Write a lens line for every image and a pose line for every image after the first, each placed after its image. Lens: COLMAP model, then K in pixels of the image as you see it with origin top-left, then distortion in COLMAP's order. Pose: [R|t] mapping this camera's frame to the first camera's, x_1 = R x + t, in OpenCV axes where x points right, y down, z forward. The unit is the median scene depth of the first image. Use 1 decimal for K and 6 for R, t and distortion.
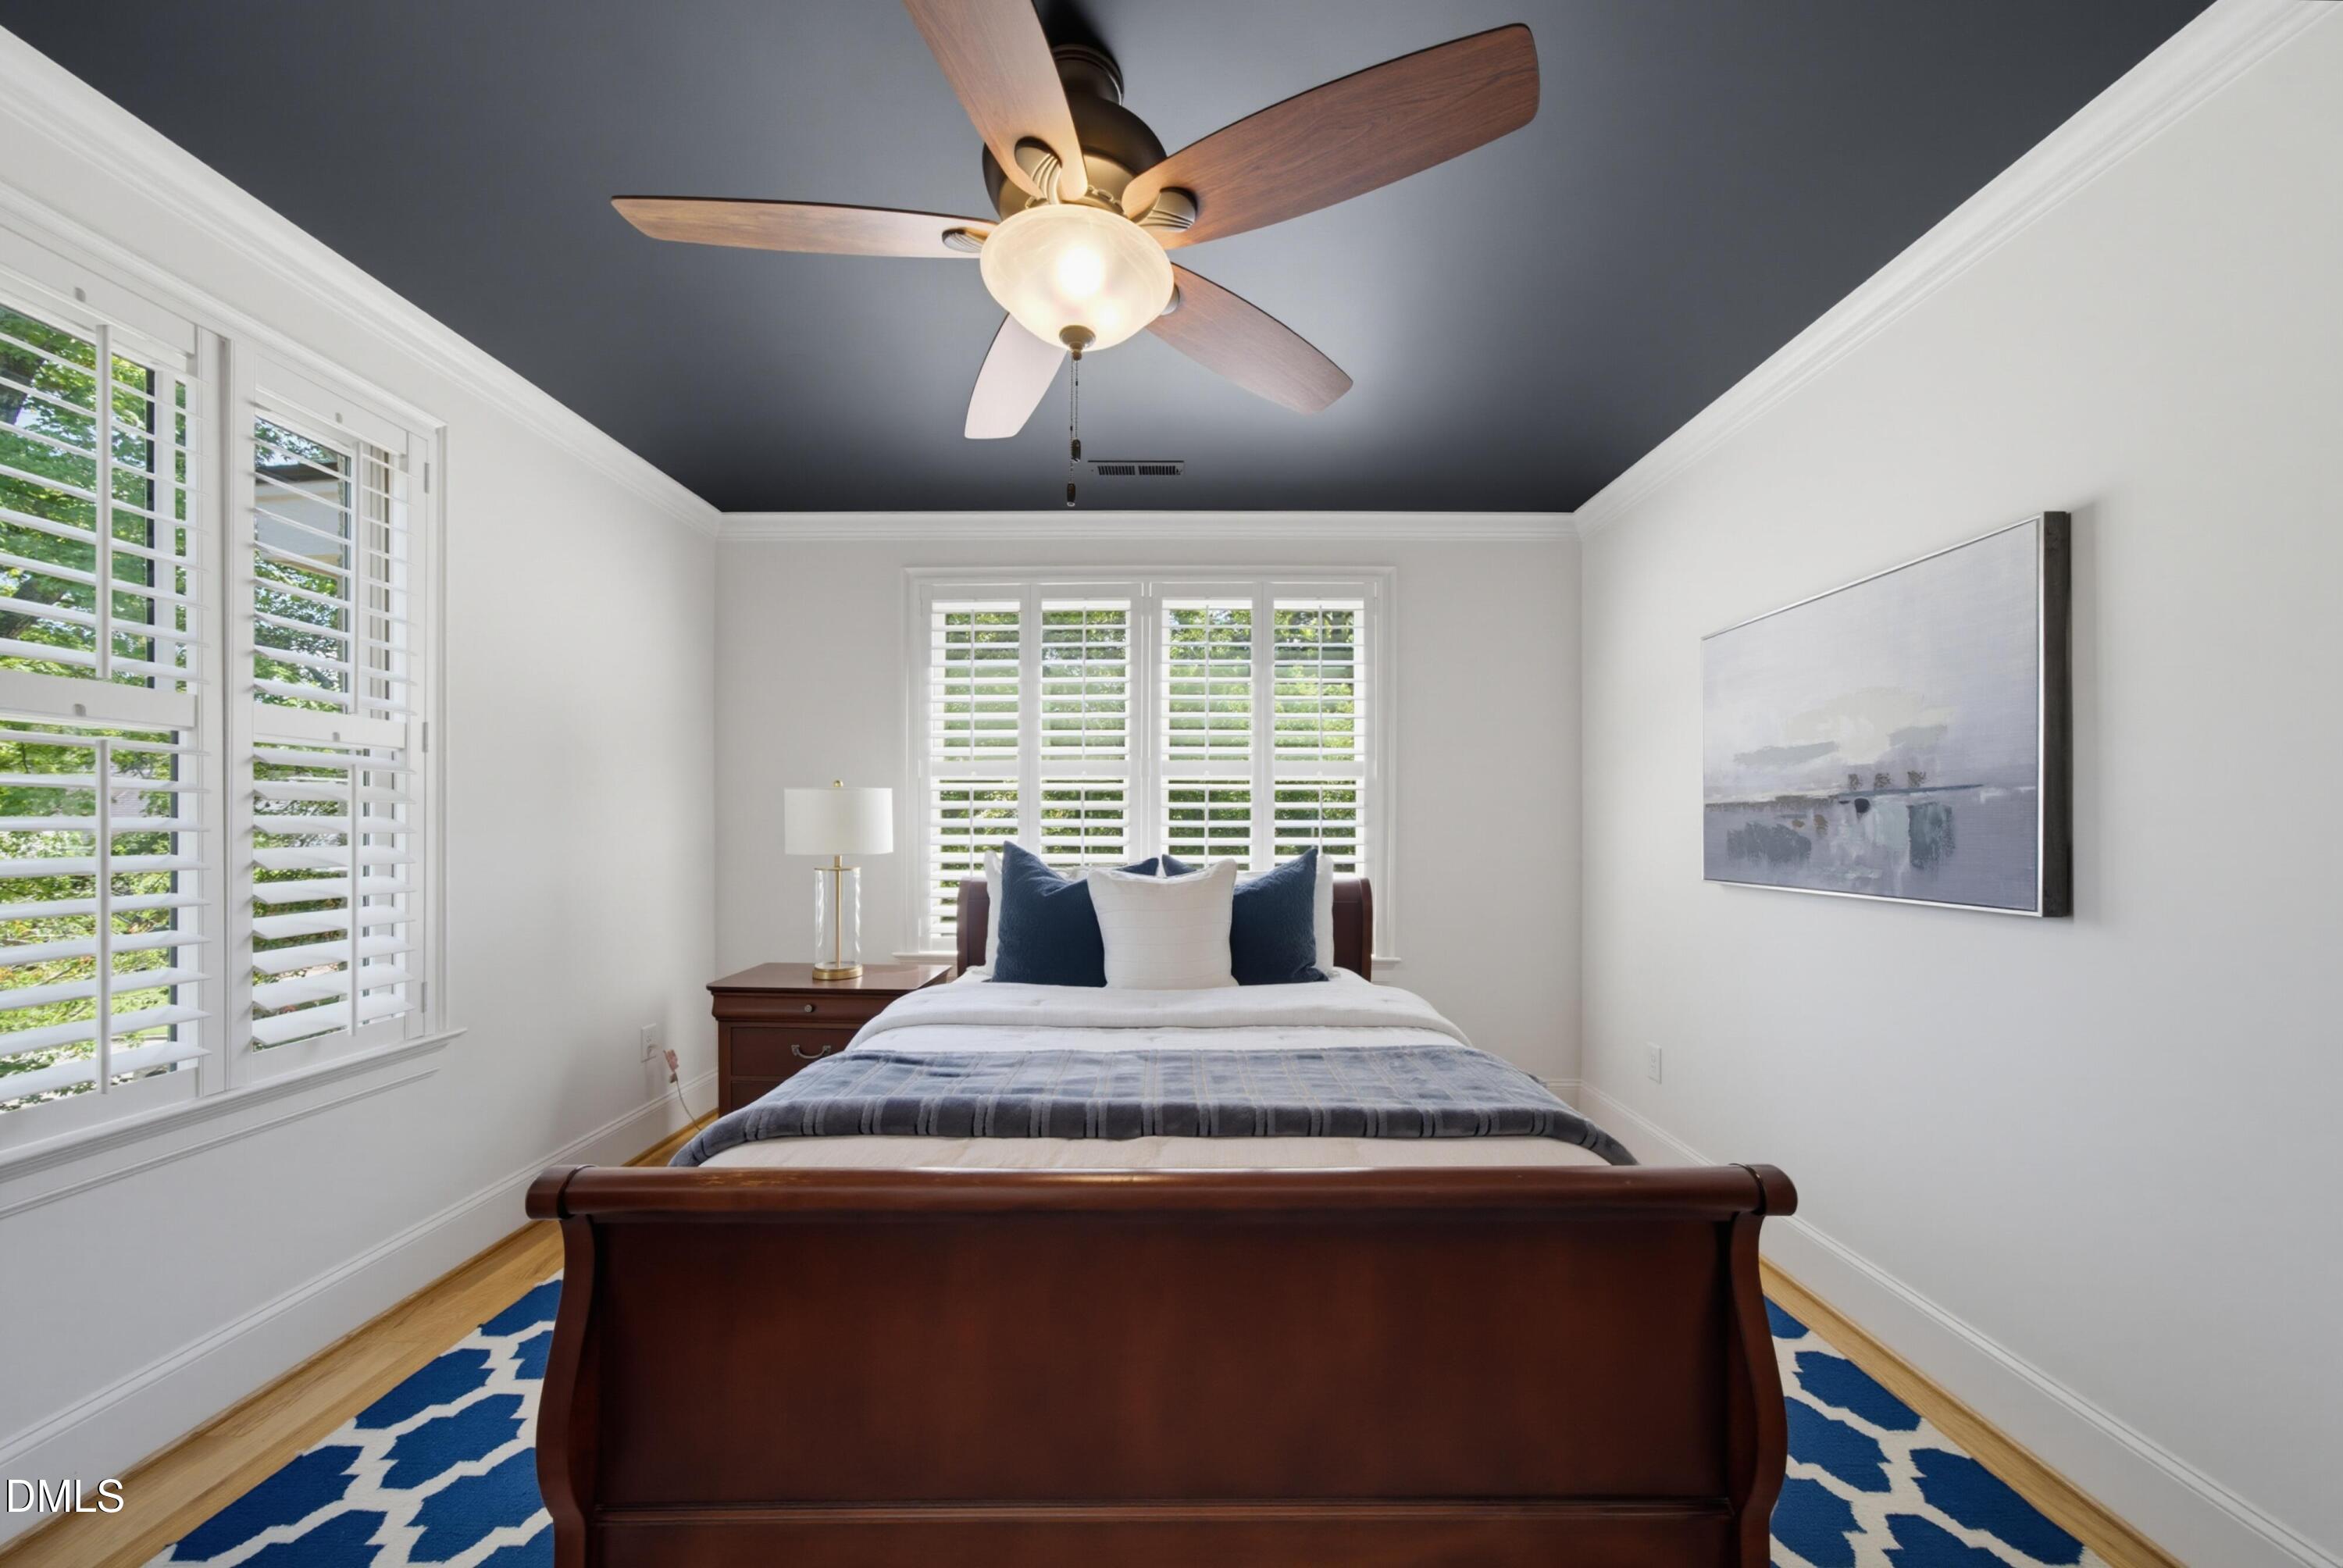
lens RADIAL K [[801.5, 0, 1181.3], [0, 801.5, 830.5], [0, 0, 1]] dist [-0.003002, 0.000954]
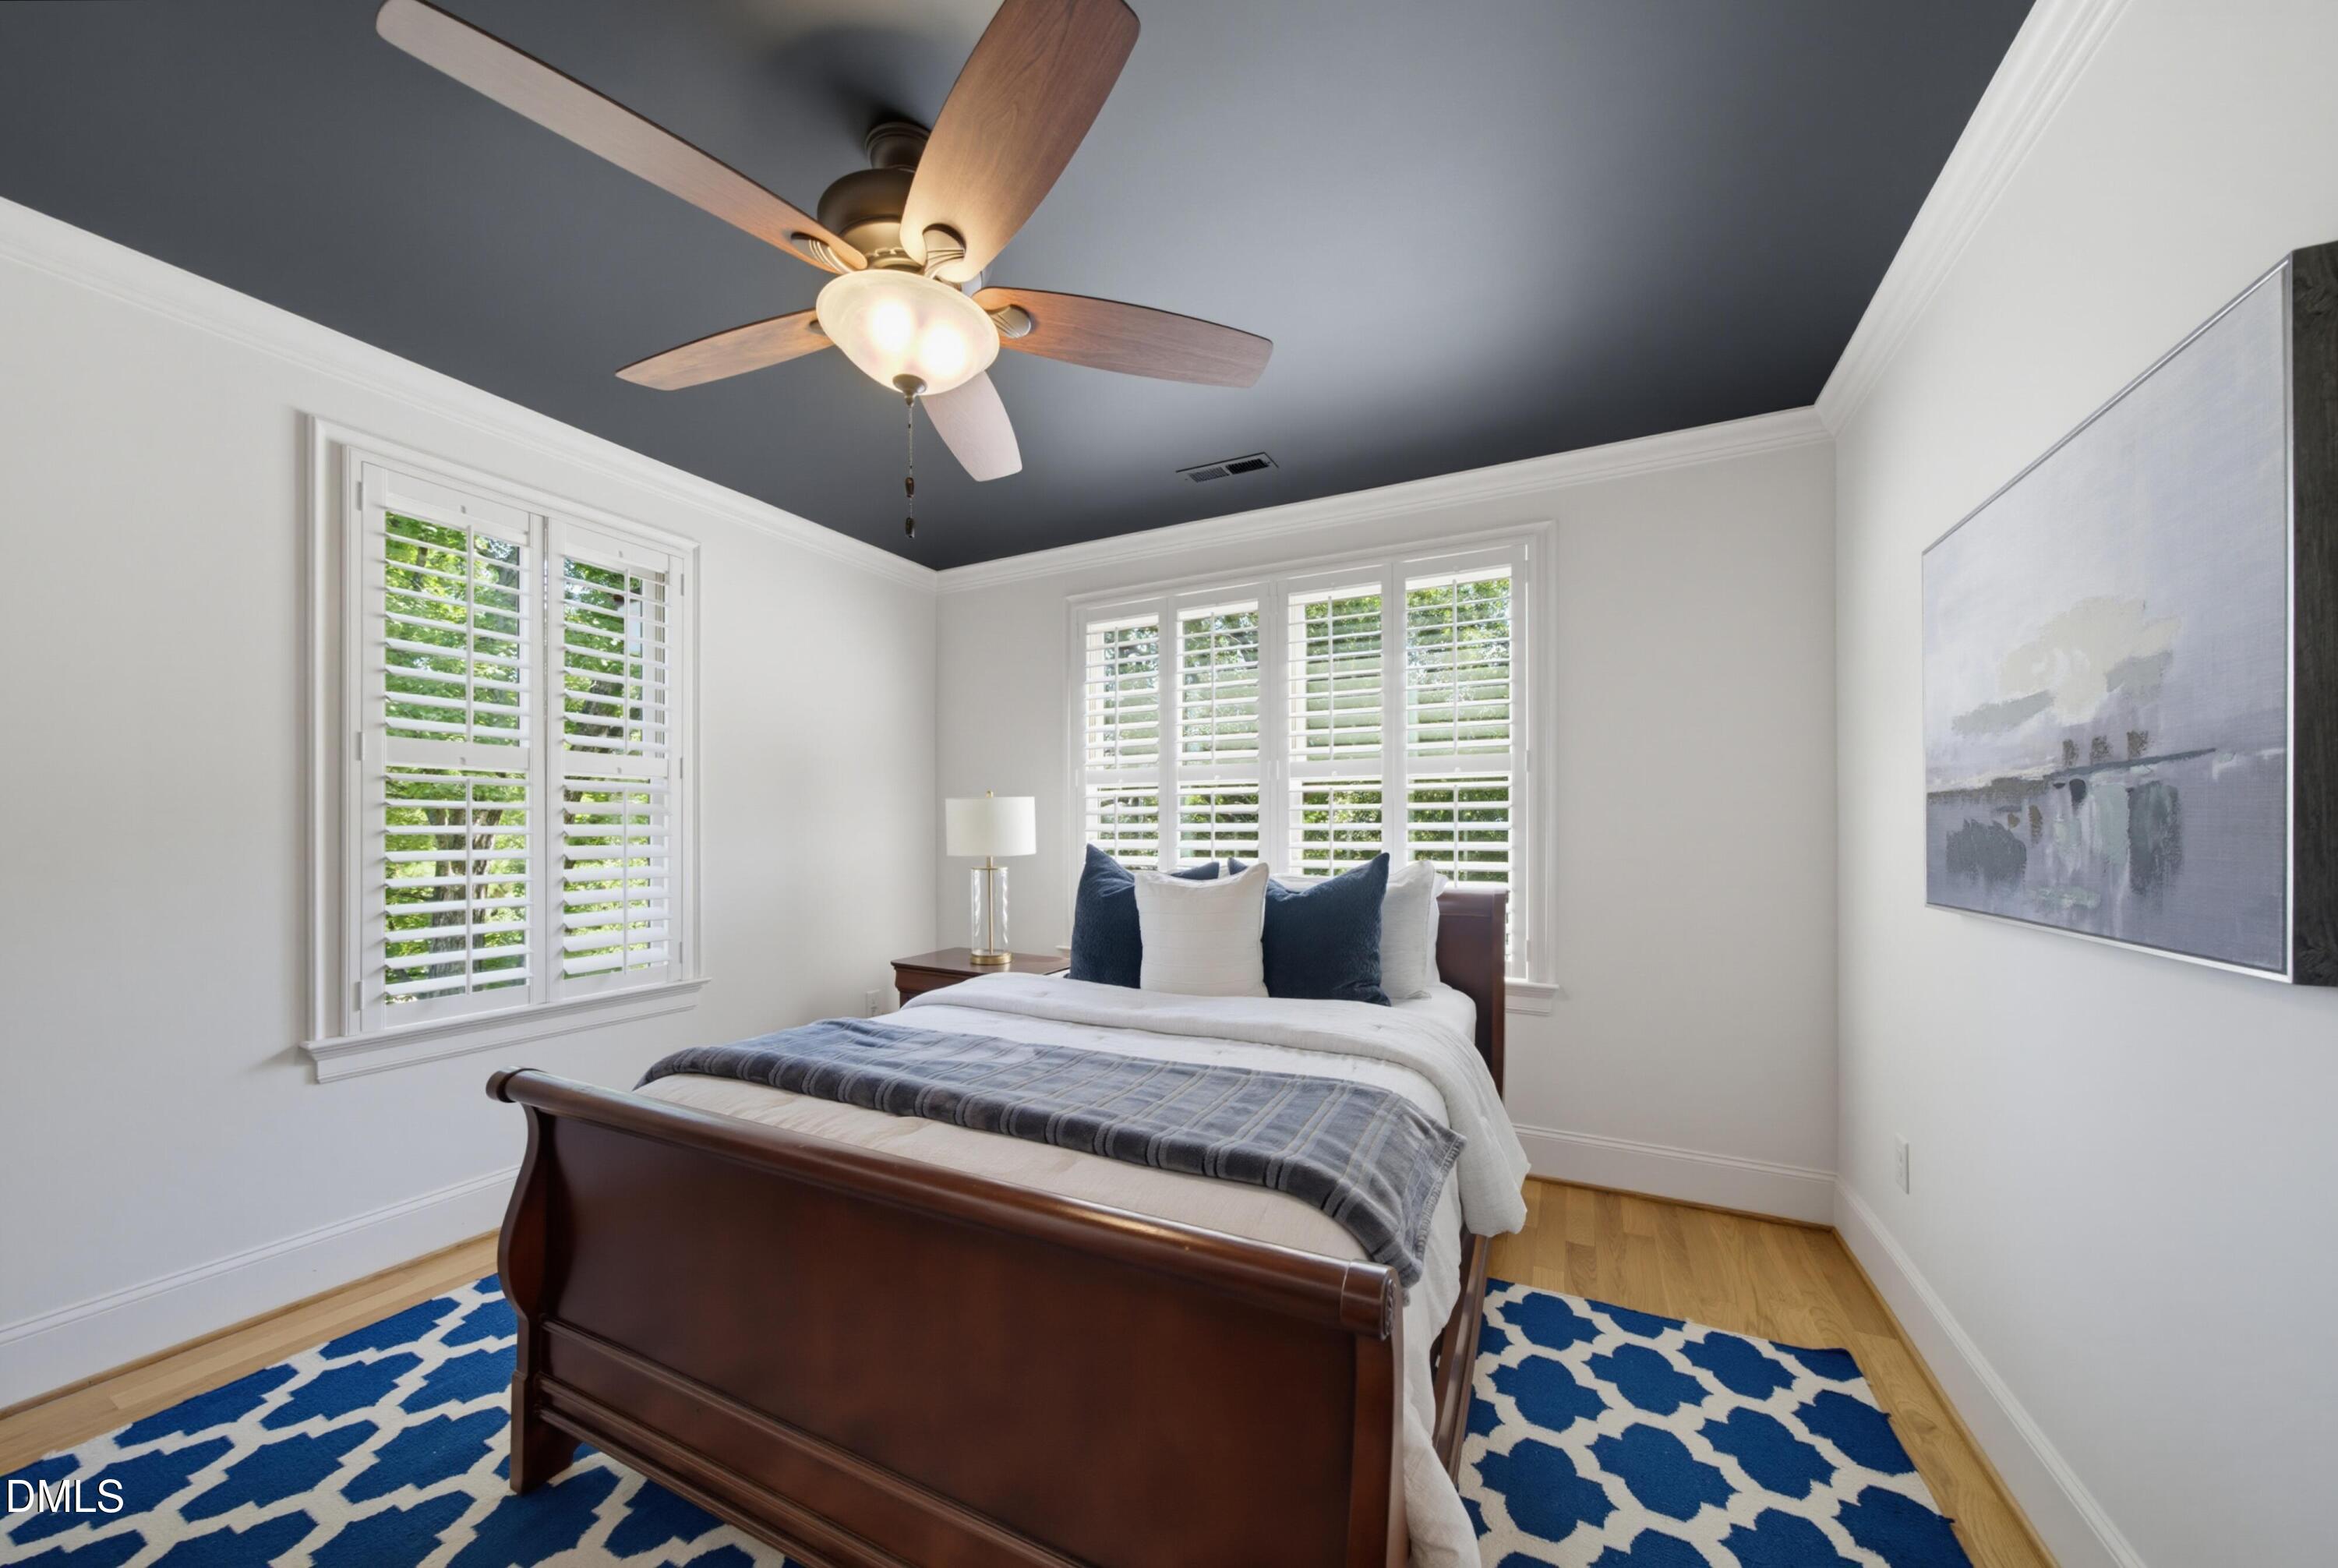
lens RADIAL K [[799.8, 0, 1162.4], [0, 799.8, 831.7], [0, 0, 1]] dist [-0.003002, 0.000954]
pose [[0.896496, -0.003269, -0.443039, 0.457623], [0.001001, 0.999985, -0.005352, 0.003749], [0.443050, 0.004355, 0.896486, 0.117811]]
